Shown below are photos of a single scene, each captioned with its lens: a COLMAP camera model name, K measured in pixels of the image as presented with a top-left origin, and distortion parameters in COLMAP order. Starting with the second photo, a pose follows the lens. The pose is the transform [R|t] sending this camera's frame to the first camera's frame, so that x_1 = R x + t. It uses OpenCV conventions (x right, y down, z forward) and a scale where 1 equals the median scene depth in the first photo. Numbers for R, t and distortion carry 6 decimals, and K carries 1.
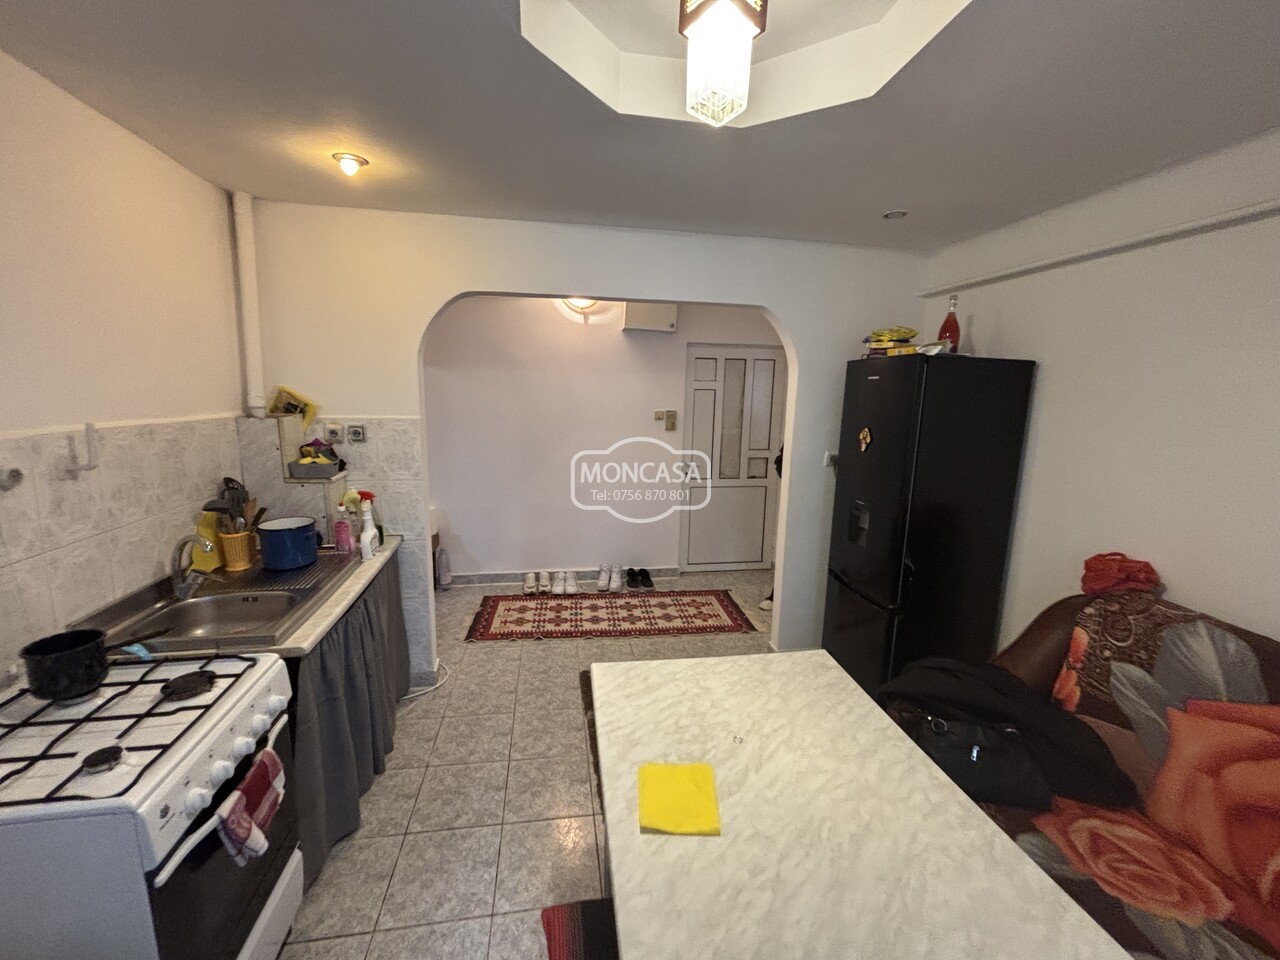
lens RADIAL K [[514.9, 0, 632.8], [0, 514.9, 474.0], [0, 0, 1]] dist [-0.002354, 0.001412]
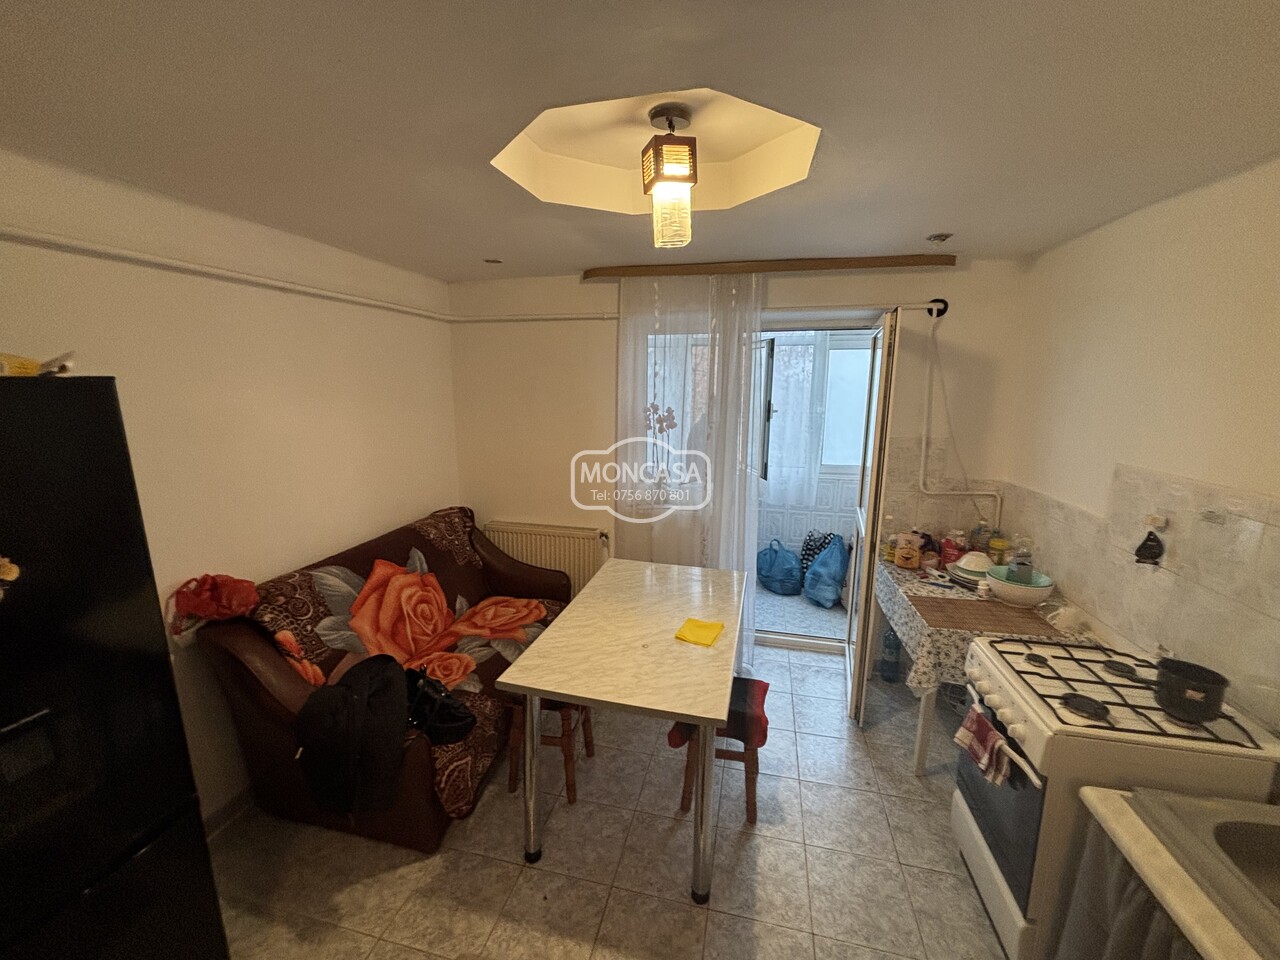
lens RADIAL K [[514.9, 0, 637.6], [0, 514.9, 477.8], [0, 0, 1]] dist [-0.002354, 0.001412]
pose [[-0.921688, -0.096143, 0.375829, -0.162022], [0.039928, 0.940147, 0.338423, -0.260348], [-0.385871, 0.326926, -0.862683, 1.138434]]
